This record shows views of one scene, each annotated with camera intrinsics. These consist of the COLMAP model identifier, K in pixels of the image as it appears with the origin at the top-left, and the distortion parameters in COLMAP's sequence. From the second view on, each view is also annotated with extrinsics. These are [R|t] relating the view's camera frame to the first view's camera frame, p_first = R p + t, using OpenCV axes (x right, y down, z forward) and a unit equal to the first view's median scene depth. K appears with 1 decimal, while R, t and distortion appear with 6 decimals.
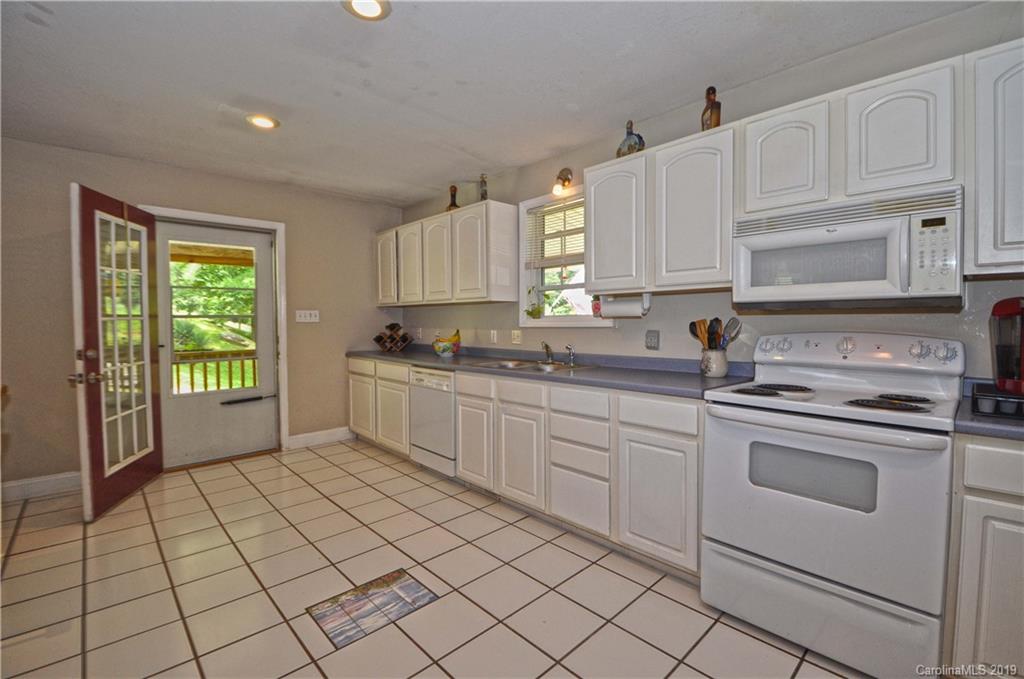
lens RADIAL K [[447.1, 0, 526.6], [0, 447.1, 334.3], [0, 0, 1]] dist [0.019500, -0.026577]
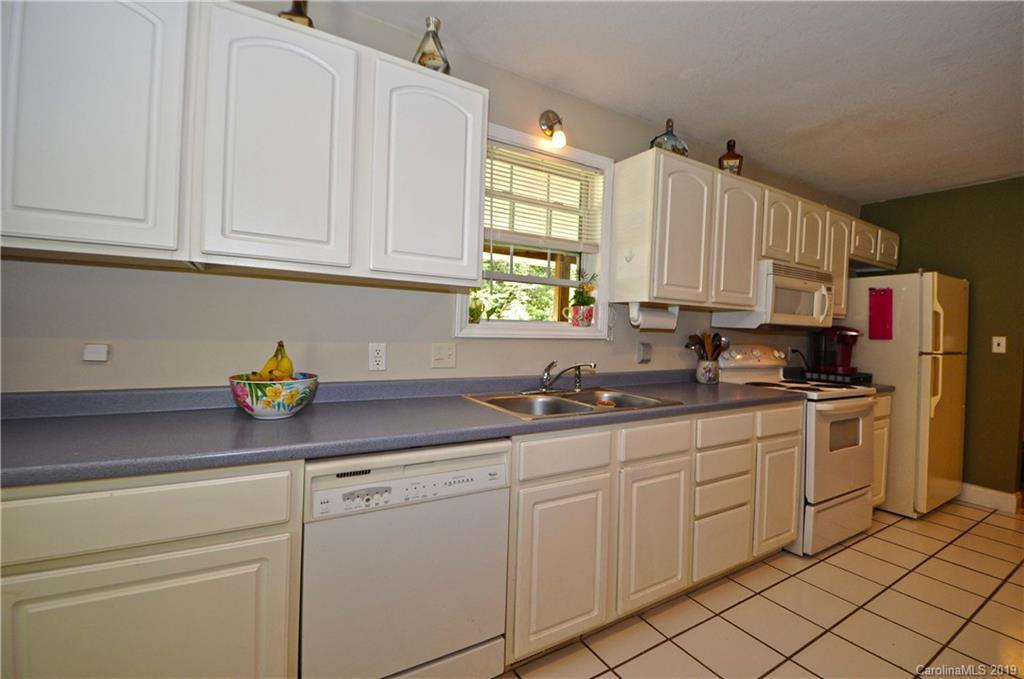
lens RADIAL K [[447.1, 0, 526.6], [0, 447.1, 334.3], [0, 0, 1]] dist [0.019500, -0.026577]
pose [[0.209556, 0.004405, 0.977787, -0.575270], [-0.002563, 0.999989, -0.003956, -0.019002], [-0.977793, -0.001677, 0.209565, 0.851075]]
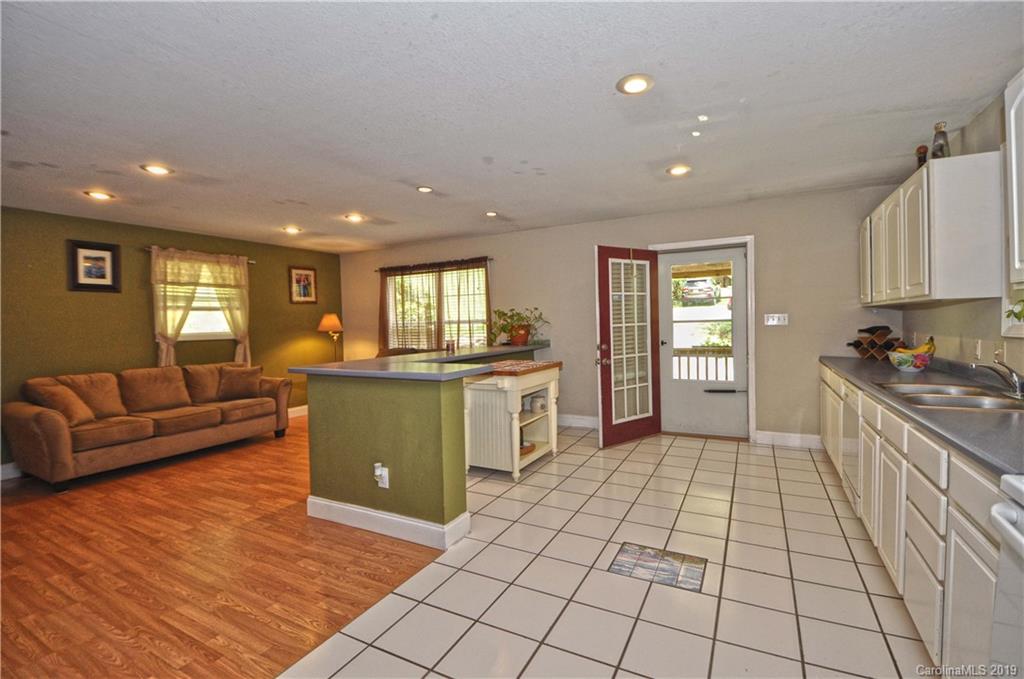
lens RADIAL K [[447.1, 0, 526.6], [0, 447.1, 334.3], [0, 0, 1]] dist [0.019500, -0.026577]
pose [[0.325166, 0.022748, -0.945383, 0.387196], [-0.011396, 0.999732, 0.020136, -0.025753], [0.945588, 0.004226, 0.325338, 0.150755]]
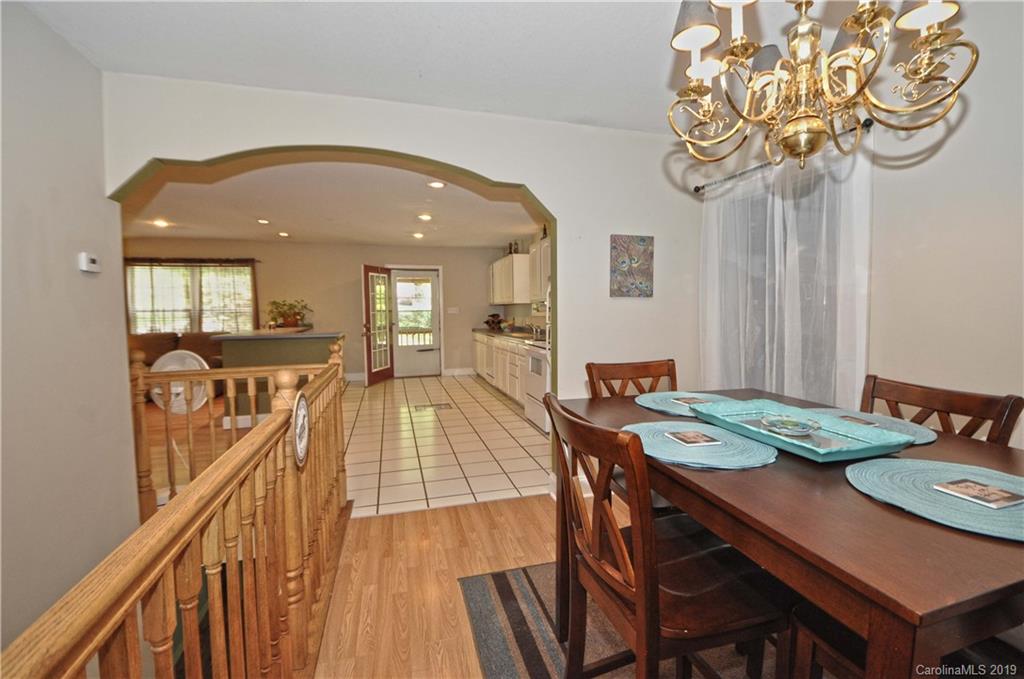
lens RADIAL K [[447.1, 0, 526.6], [0, 447.1, 334.3], [0, 0, 1]] dist [0.019500, -0.026577]
pose [[0.890755, 0.020356, -0.454028, 0.905439], [-0.009089, 0.999595, 0.026984, 0.011385], [0.454393, -0.019909, 0.890579, -0.802399]]
